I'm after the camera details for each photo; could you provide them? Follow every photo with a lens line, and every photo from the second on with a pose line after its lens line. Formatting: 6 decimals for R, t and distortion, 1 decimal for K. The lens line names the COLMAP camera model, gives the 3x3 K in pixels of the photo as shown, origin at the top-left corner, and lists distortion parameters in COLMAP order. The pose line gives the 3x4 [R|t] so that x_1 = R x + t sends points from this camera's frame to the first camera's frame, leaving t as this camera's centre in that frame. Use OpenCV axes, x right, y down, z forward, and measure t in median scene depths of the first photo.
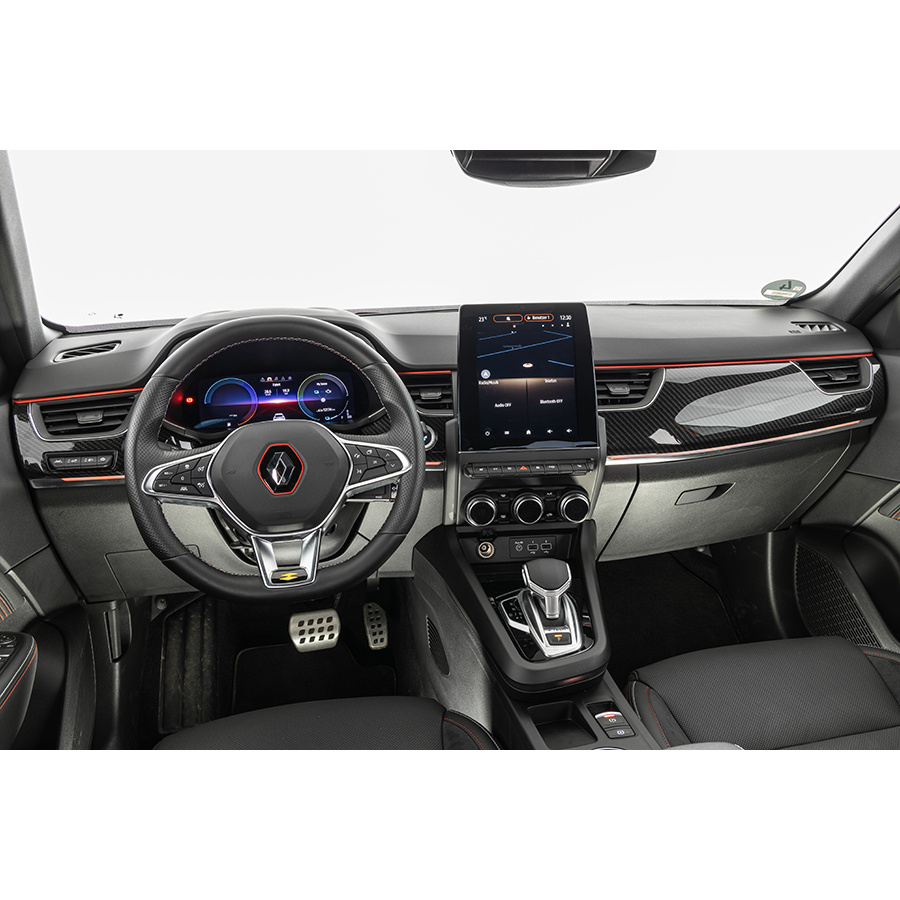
lens RADIAL K [[817.1, 0, 445.9], [0, 817.1, 454.3], [0, 0, 1]] dist [0.009443, 0.000000]
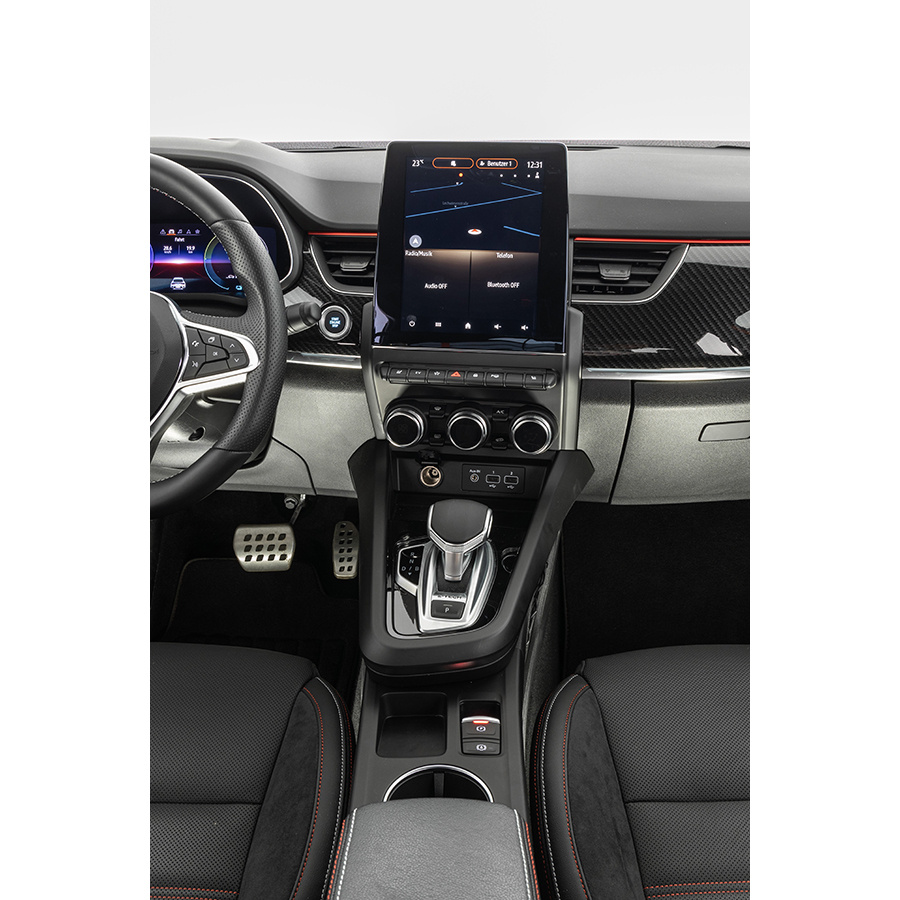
lens RADIAL K [[978.3, 0, 452.0], [0, 978.3, 456.1], [0, 0, 1]] dist [0.046549, 0.000000]
pose [[0.971420, 0.099396, -0.215555, 0.280369], [-0.068985, 0.987127, 0.144295, -0.036495], [0.227123, -0.125301, 0.965772, 0.135518]]
